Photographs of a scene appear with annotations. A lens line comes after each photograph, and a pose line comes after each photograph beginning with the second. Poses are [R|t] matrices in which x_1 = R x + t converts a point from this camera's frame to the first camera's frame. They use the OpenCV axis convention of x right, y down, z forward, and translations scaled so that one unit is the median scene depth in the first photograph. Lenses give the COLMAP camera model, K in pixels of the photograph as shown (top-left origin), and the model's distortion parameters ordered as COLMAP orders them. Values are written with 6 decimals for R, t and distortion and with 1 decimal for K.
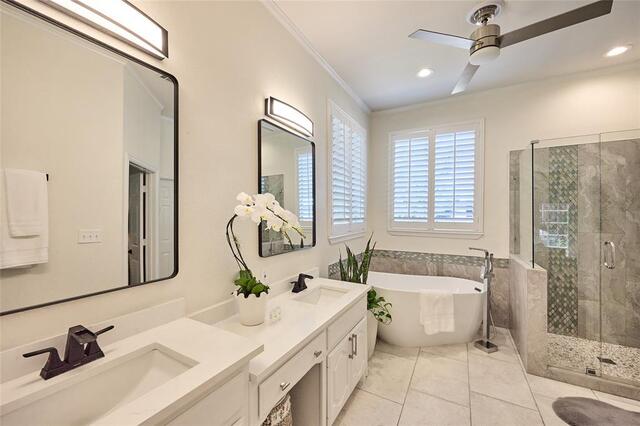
lens RADIAL K [[252.9, 0, 319.9], [0, 252.9, 210.7], [0, 0, 1]] dist [-0.000775, 0.000240]
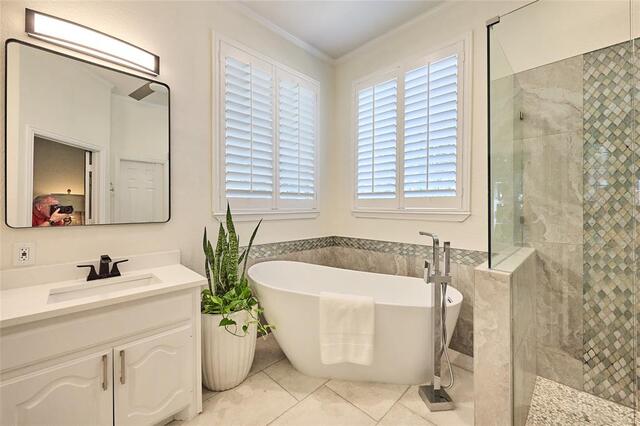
lens RADIAL K [[252.9, 0, 332.0], [0, 252.9, 204.9], [0, 0, 1]] dist [-0.000775, 0.000240]
pose [[0.964963, -0.006489, -0.262308, 0.529283], [0.006010, 0.999978, -0.002627, 0.077051], [0.262319, 0.000959, 0.964981, 0.331181]]
